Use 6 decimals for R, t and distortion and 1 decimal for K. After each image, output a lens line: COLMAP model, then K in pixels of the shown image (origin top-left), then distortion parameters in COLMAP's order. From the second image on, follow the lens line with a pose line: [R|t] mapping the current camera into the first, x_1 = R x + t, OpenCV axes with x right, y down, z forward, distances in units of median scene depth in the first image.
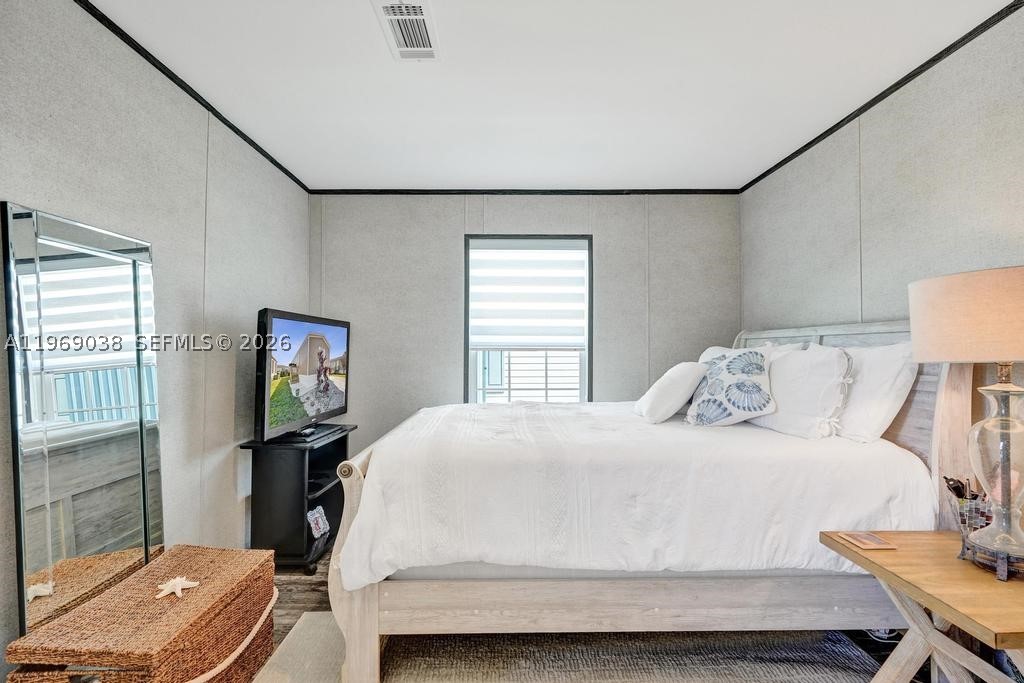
lens RADIAL K [[468.4, 0, 505.2], [0, 468.4, 344.7], [0, 0, 1]] dist [-0.010414, 0.003185]
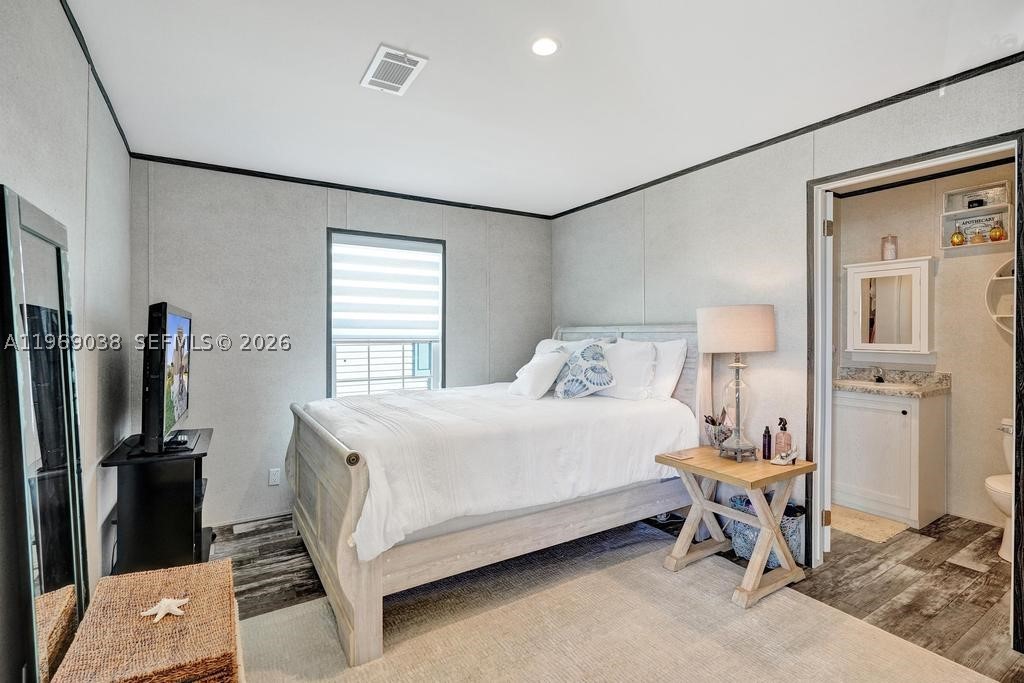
lens RADIAL K [[468.4, 0, 519.0], [0, 468.4, 342.8], [0, 0, 1]] dist [-0.010414, 0.003185]
pose [[0.854053, -0.009319, 0.520103, -0.438865], [-0.002604, 0.999750, 0.022189, -0.022943], [-0.520180, -0.020305, 0.853815, -0.109708]]
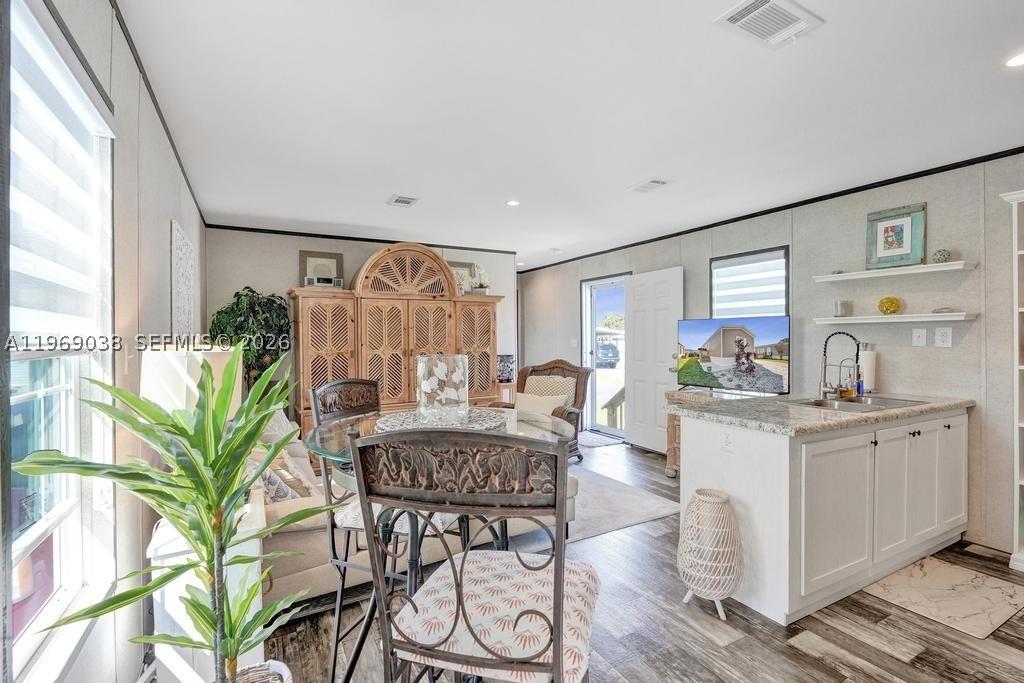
lens RADIAL K [[468.4, 0, 513.7], [0, 468.4, 343.9], [0, 0, 1]] dist [-0.010414, 0.003185]
pose [[0.471407, -0.002830, -0.881911, 1.688187], [0.015832, 0.999861, 0.005254, 0.038720], [0.881774, -0.016439, 0.471387, -0.512843]]
